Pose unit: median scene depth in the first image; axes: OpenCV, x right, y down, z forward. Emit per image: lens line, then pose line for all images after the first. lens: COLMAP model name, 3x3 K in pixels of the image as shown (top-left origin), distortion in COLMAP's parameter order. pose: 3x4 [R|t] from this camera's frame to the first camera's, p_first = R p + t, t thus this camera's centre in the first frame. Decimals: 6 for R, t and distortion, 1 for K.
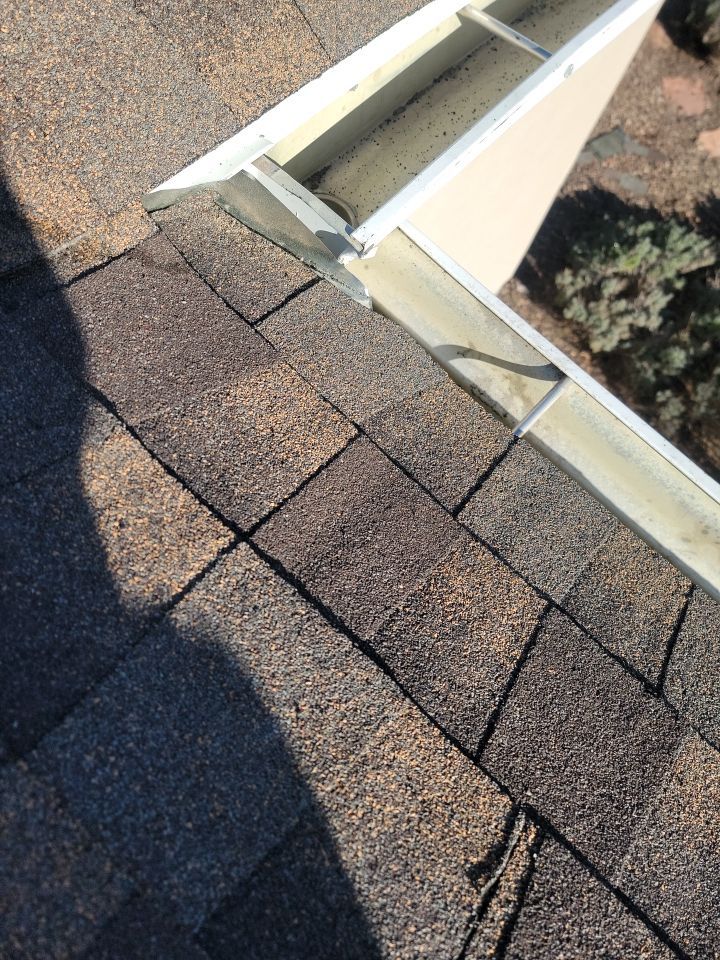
lens RADIAL K [[651.6, 0, 348.5], [0, 651.6, 479.4], [0, 0, 1]] dist [0.074448, -0.071893]
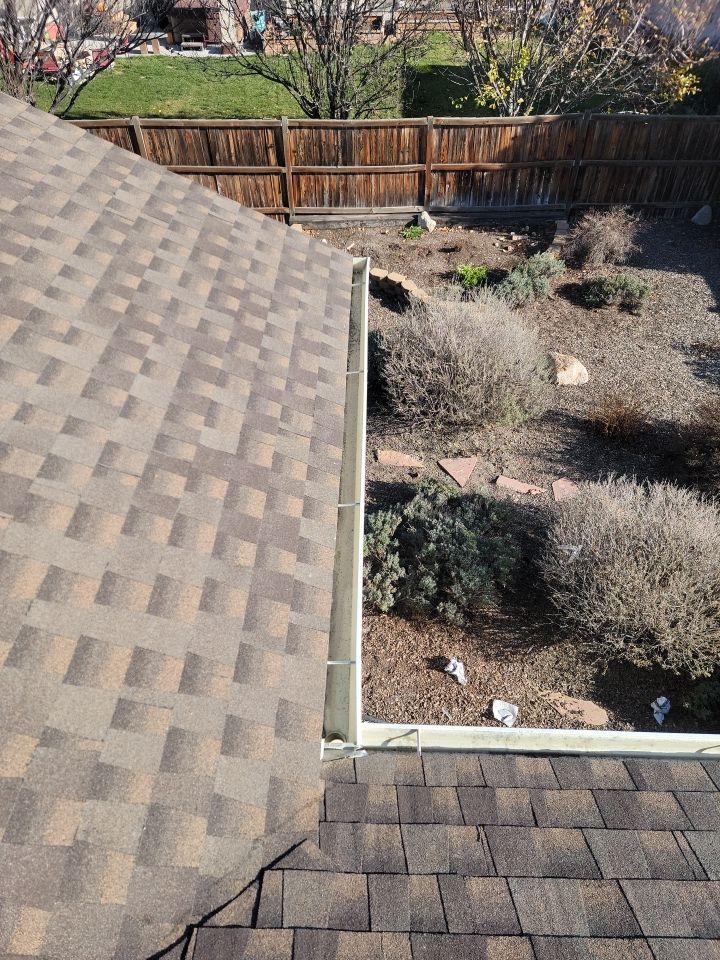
lens RADIAL K [[651.6, 0, 348.5], [0, 651.6, 479.4], [0, 0, 1]] dist [0.074448, -0.071893]
pose [[0.743630, -0.546815, 0.384718, -0.082981], [0.658433, 0.698870, -0.279369, -0.050542], [-0.116105, 0.461058, 0.879742, -0.389225]]
